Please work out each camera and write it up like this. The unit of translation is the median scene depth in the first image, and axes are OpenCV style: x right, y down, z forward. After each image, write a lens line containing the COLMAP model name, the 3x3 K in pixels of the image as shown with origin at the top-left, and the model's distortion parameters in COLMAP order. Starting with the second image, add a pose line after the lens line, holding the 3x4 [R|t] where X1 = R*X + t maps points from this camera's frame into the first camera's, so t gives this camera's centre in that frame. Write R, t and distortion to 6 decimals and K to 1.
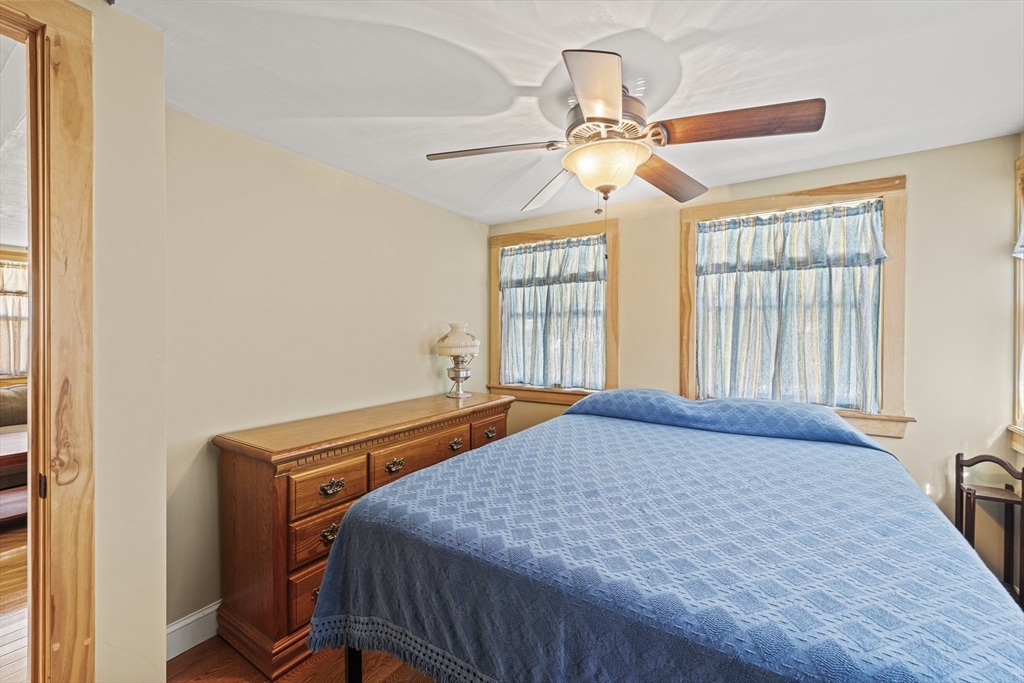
lens RADIAL K [[438.8, 0, 508.9], [0, 438.8, 326.4], [0, 0, 1]] dist [0.000586, 0.000267]
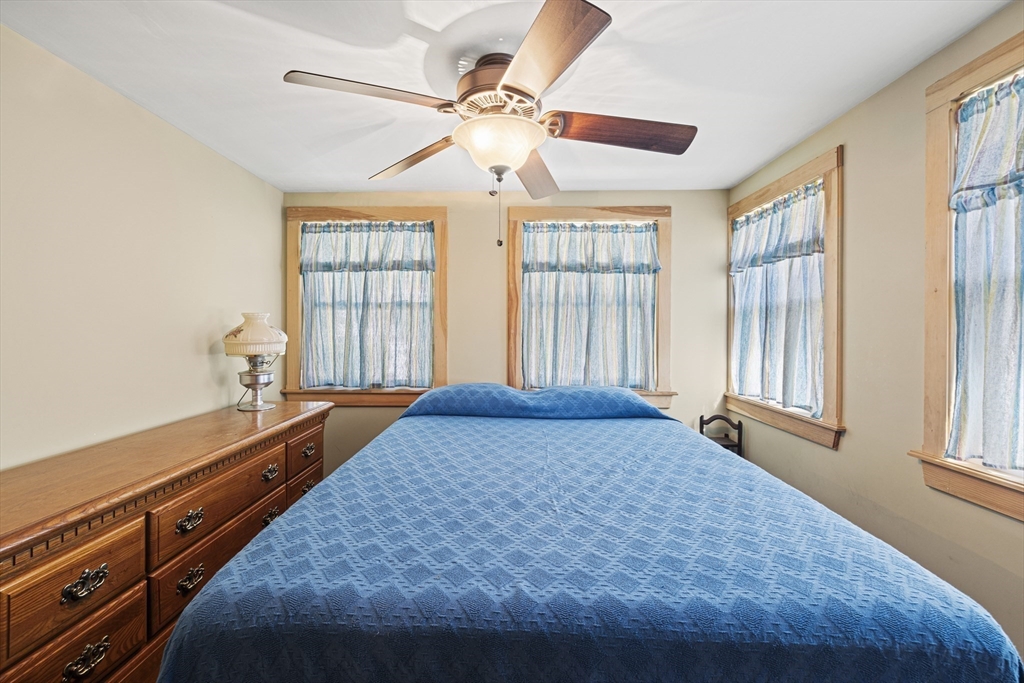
lens RADIAL K [[434.8, 0, 509.7], [0, 434.8, 323.9], [0, 0, 1]] dist [0.000913, 0.000324]
pose [[0.846024, 0.008024, 0.533084, -0.179845], [-0.012397, 0.999912, 0.004623, 0.004204], [-0.533000, -0.010520, 0.846050, 0.155214]]
